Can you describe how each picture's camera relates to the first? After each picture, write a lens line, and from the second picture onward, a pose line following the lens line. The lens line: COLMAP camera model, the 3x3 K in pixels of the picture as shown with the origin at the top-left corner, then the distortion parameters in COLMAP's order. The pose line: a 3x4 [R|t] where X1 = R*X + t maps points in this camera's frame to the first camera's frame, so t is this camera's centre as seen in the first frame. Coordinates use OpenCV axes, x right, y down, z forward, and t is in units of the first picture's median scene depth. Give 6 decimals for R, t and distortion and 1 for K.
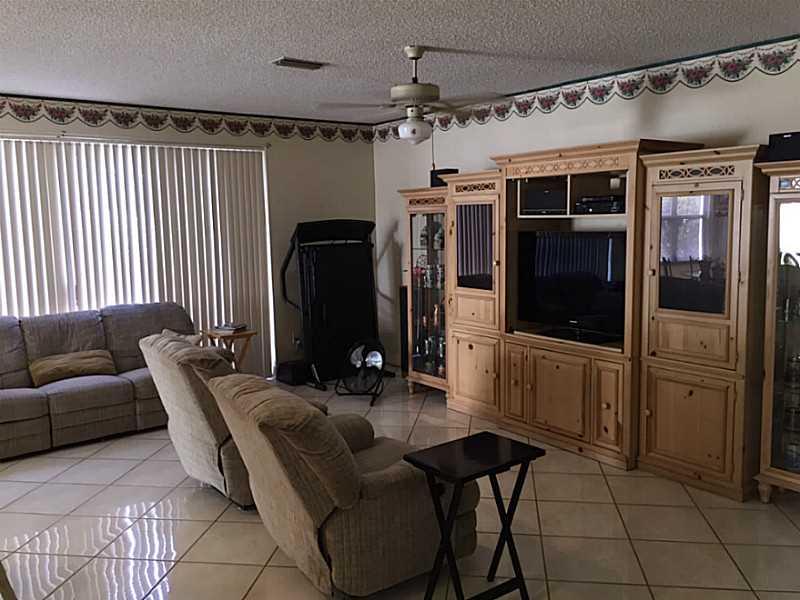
lens RADIAL K [[691.7, 0, 400.0], [0, 691.7, 300.0], [0, 0, 1]] dist [0.096150, -0.150409]
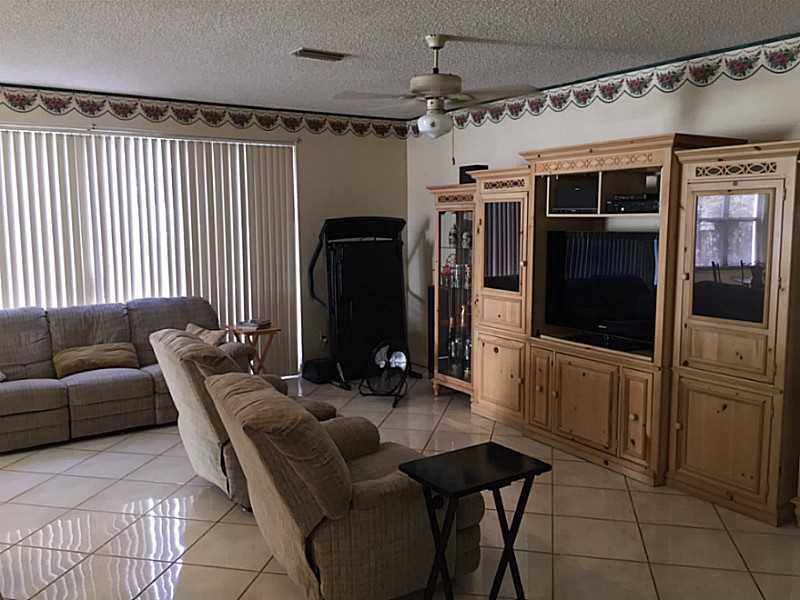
lens RADIAL K [[691.7, 0, 400.0], [0, 691.7, 300.0], [0, 0, 1]] dist [0.096150, -0.150409]
pose [[0.997291, 0.022599, -0.070001, 0.038322], [-0.022502, 0.999744, 0.002170, -0.001155], [0.070033, -0.000589, 0.997545, 0.032740]]
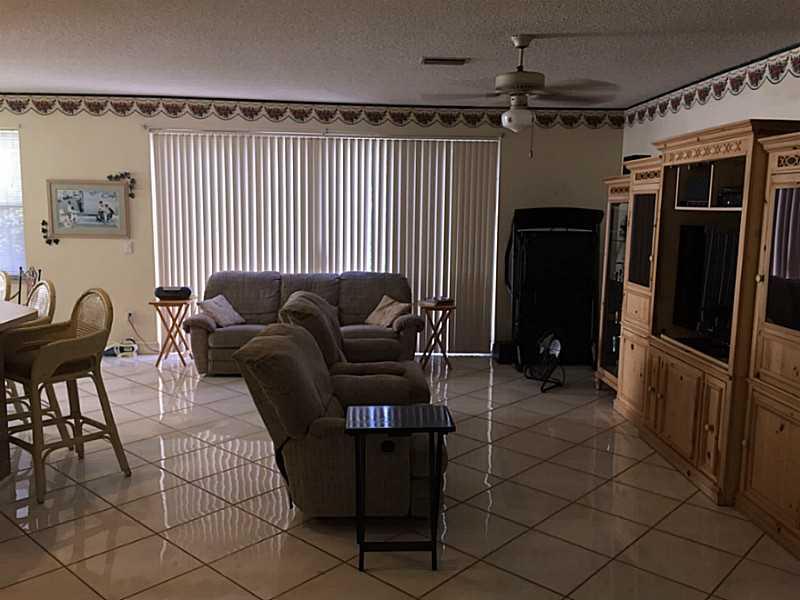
lens RADIAL K [[691.7, 0, 400.0], [0, 691.7, 300.0], [0, 0, 1]] dist [0.096150, -0.150409]
pose [[0.827518, 0.107429, -0.551065, 0.390699], [-0.098972, 0.994065, 0.045168, -0.007167], [0.552646, 0.017162, 0.833239, 0.048906]]
